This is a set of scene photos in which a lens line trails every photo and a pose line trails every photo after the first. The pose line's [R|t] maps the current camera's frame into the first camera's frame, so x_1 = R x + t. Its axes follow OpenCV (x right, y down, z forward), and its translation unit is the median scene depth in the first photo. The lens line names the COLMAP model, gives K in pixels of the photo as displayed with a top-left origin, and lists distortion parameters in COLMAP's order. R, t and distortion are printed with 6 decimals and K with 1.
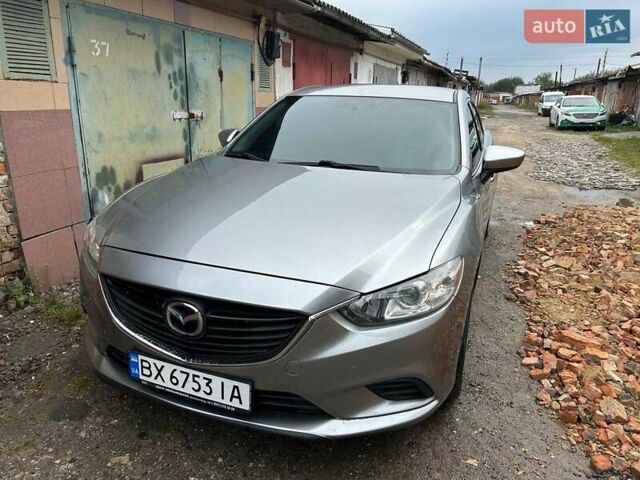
lens RADIAL K [[481.5, 0, 323.4], [0, 481.5, 237.1], [0, 0, 1]] dist [0.034119, -0.022492]
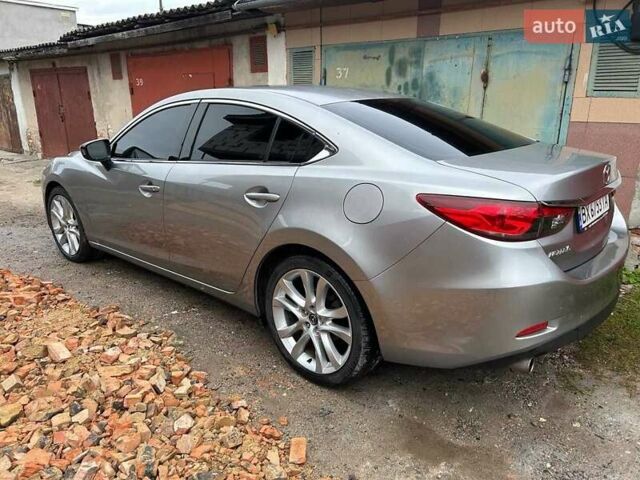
lens RADIAL K [[481.5, 0, 316.8], [0, 481.5, 236.8], [0, 0, 1]] dist [0.034119, -0.022492]
pose [[-0.355957, 0.234409, -0.904625, 0.860849], [-0.274612, 0.899051, 0.341021, -0.348286], [0.893243, 0.369809, -0.255652, 1.241196]]
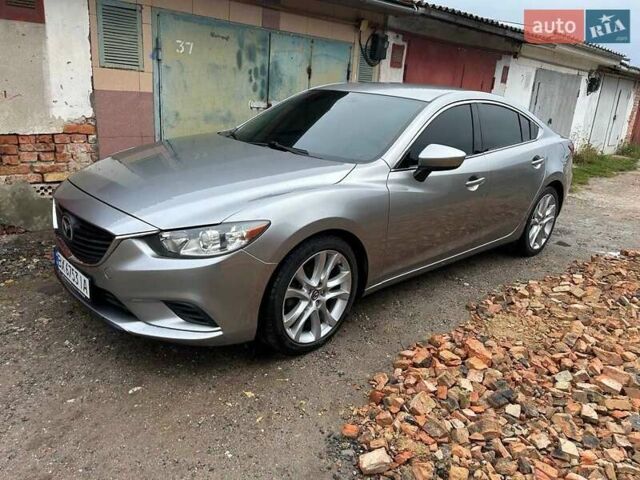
lens RADIAL K [[481.5, 0, 315.1], [0, 481.5, 239.3], [0, 0, 1]] dist [0.034119, -0.022492]
pose [[0.895804, 0.167331, -0.411746, 0.387357], [-0.169809, 0.984994, 0.030856, 0.013275], [0.410731, 0.042277, 0.910776, -0.007462]]
